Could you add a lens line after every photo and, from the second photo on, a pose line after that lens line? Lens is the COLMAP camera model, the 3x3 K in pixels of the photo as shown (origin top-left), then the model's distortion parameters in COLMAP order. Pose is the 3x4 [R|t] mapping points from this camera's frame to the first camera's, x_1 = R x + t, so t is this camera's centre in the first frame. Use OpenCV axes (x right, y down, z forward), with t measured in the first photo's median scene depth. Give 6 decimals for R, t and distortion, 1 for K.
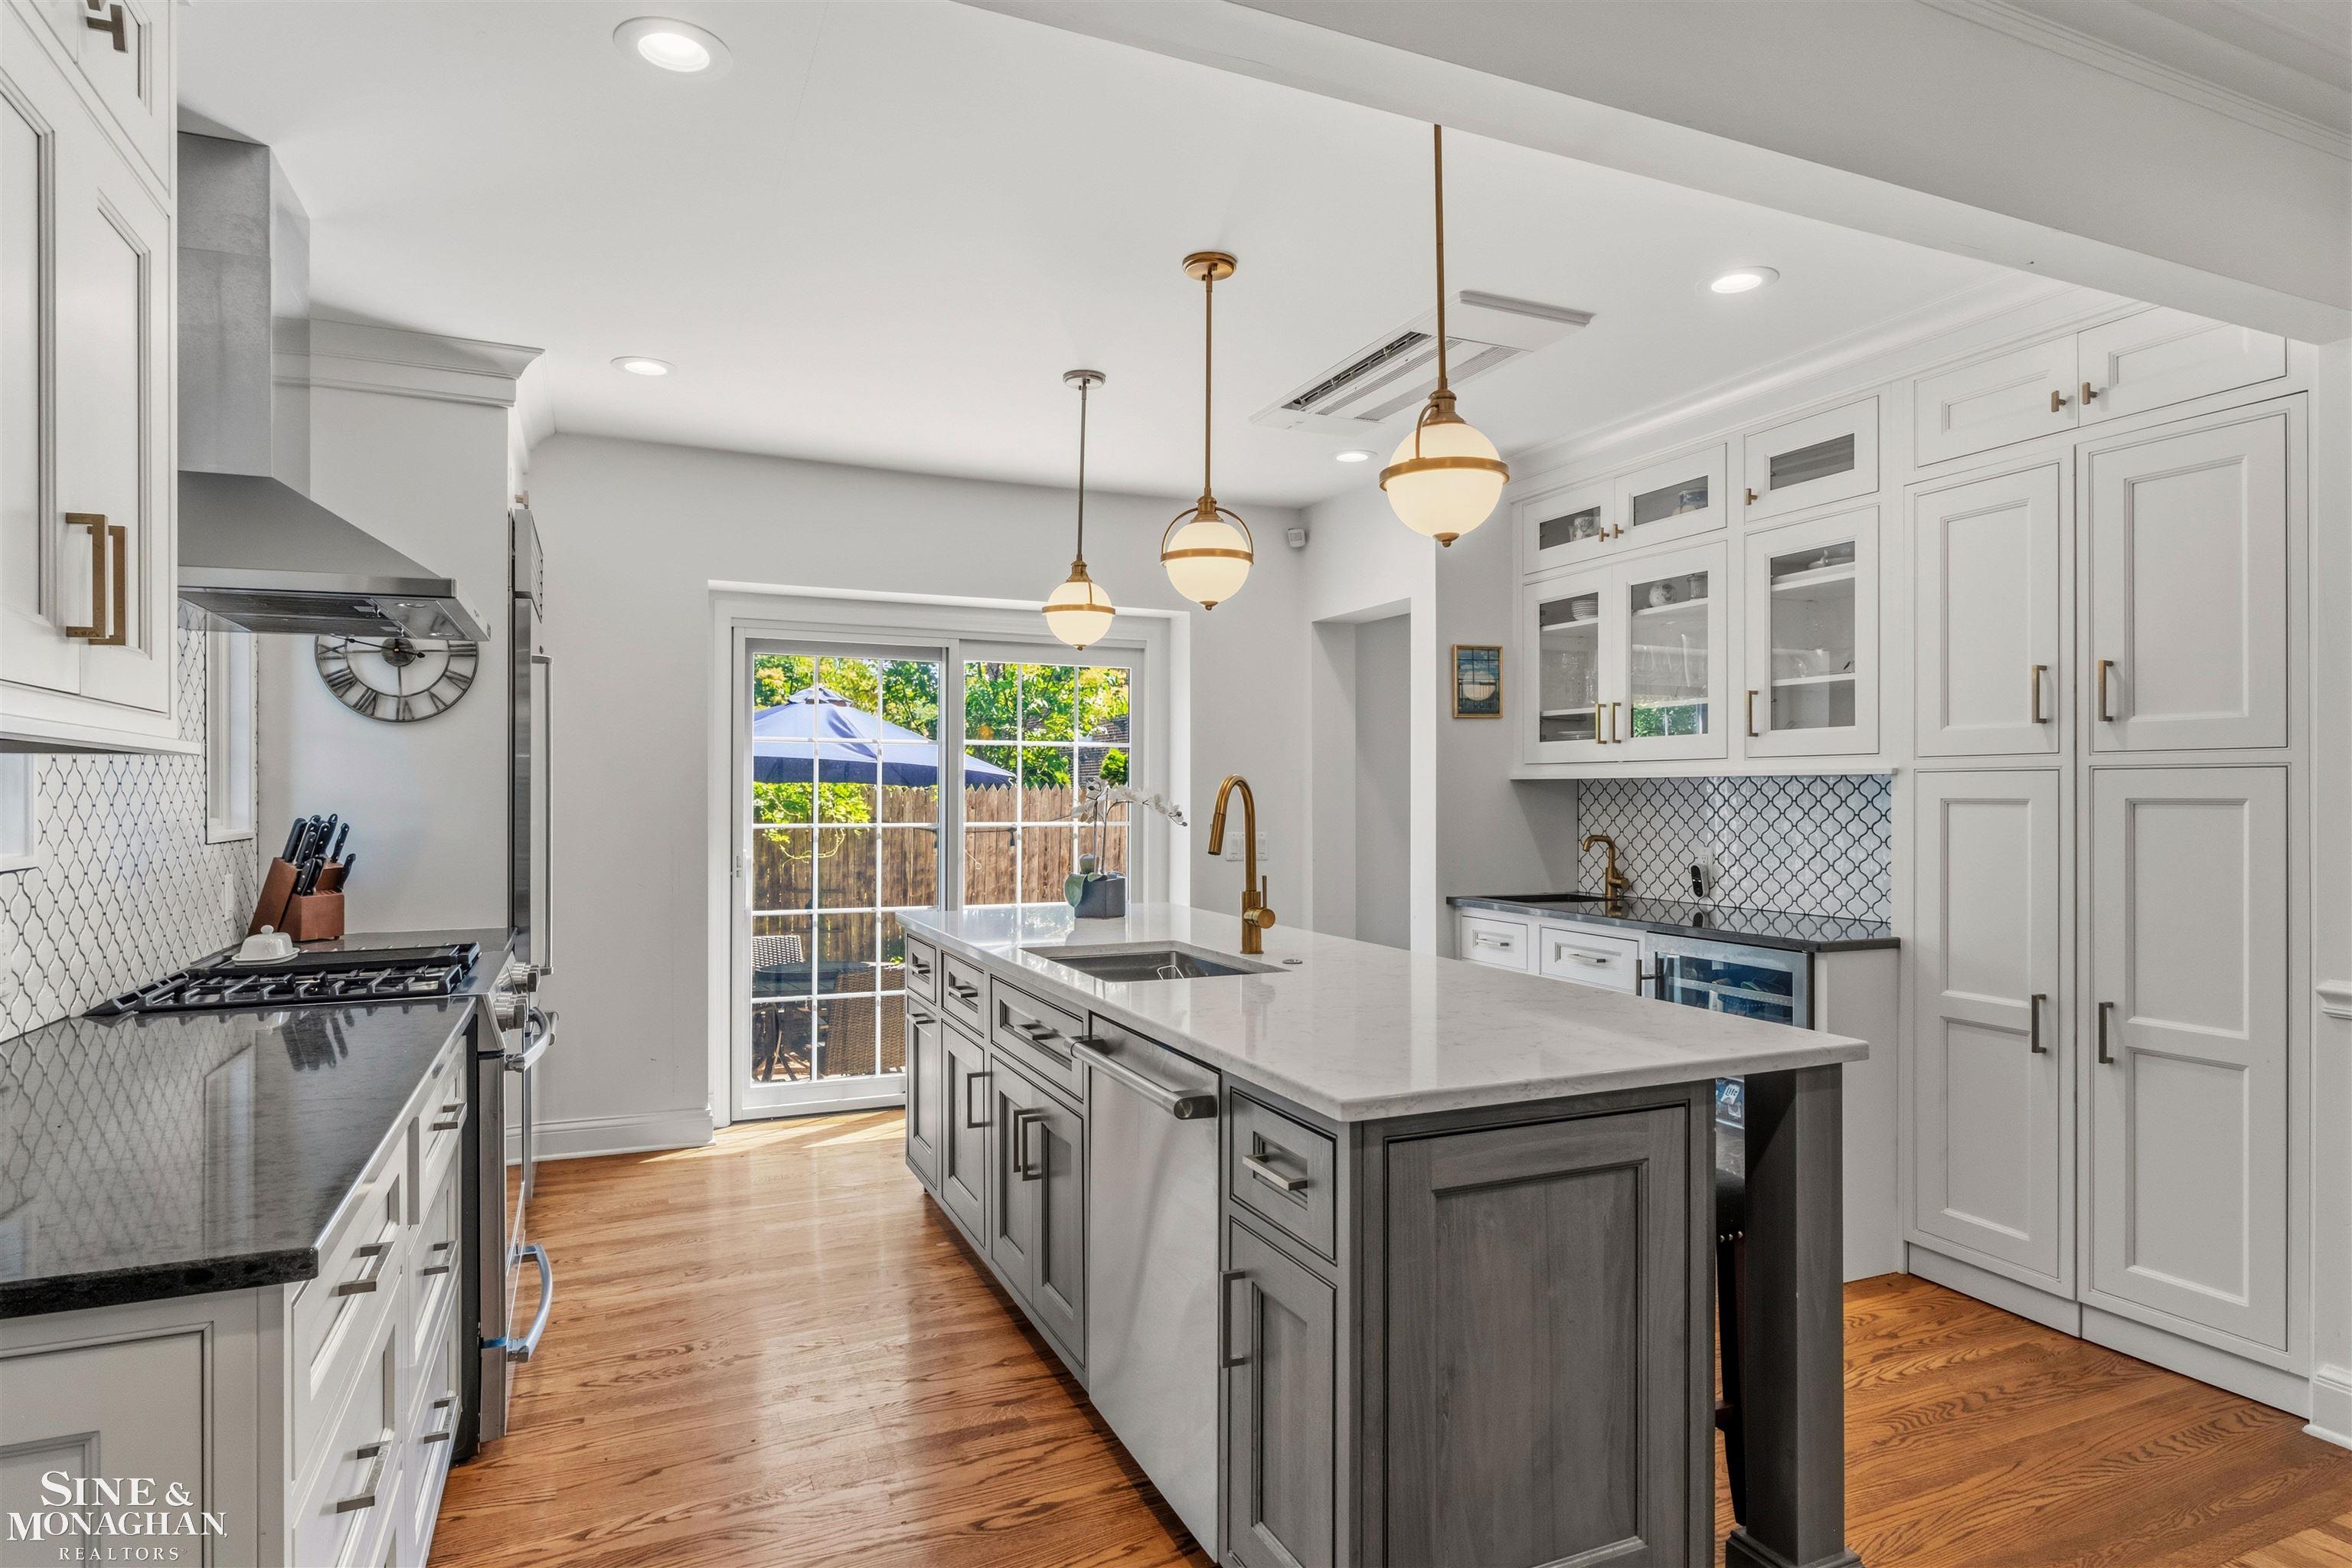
lens RADIAL K [[1318.8, 0, 1179.2], [0, 1318.8, 788.0], [0, 0, 1]] dist [0.001010, 0.000346]
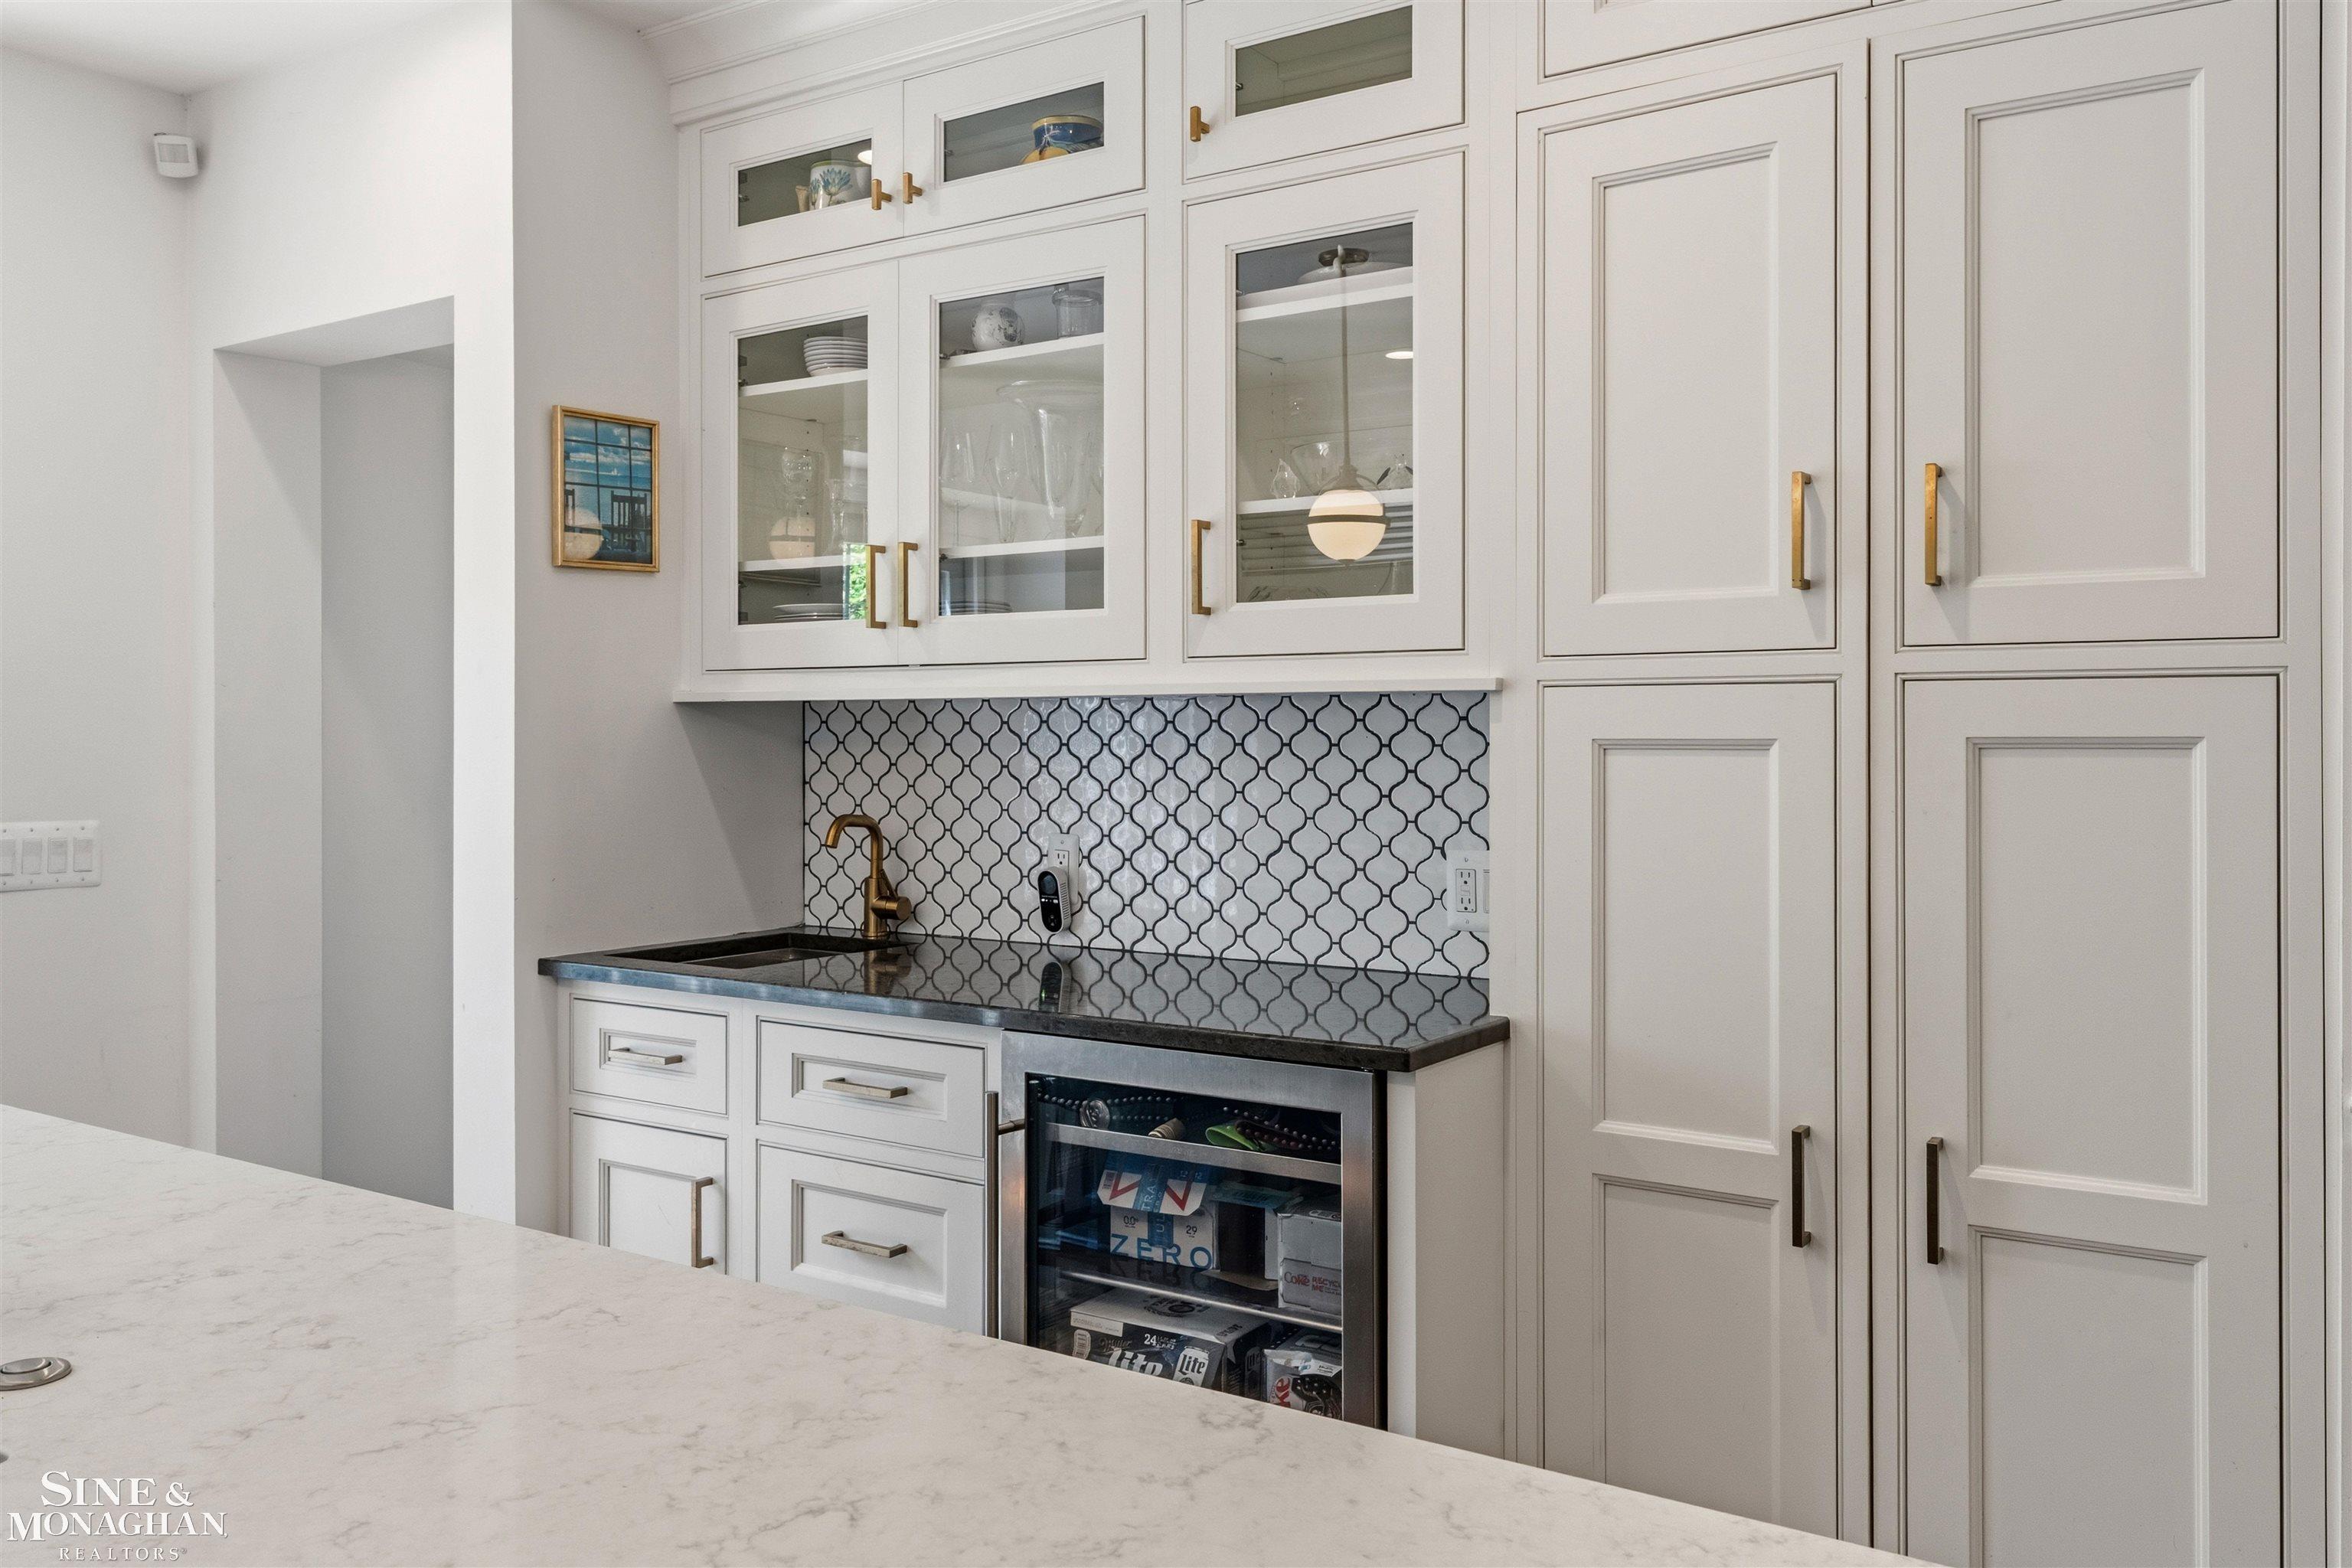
lens RADIAL K [[1830.7, 0, 1173.8], [0, 1830.7, 725.2], [0, 0, 1]] dist [0.005401, 0.001704]
pose [[0.845036, -0.000714, 0.534709, 0.057817], [0.000459, 1.000000, 0.000610, 0.001849], [-0.534709, -0.000270, 0.845036, 0.405682]]
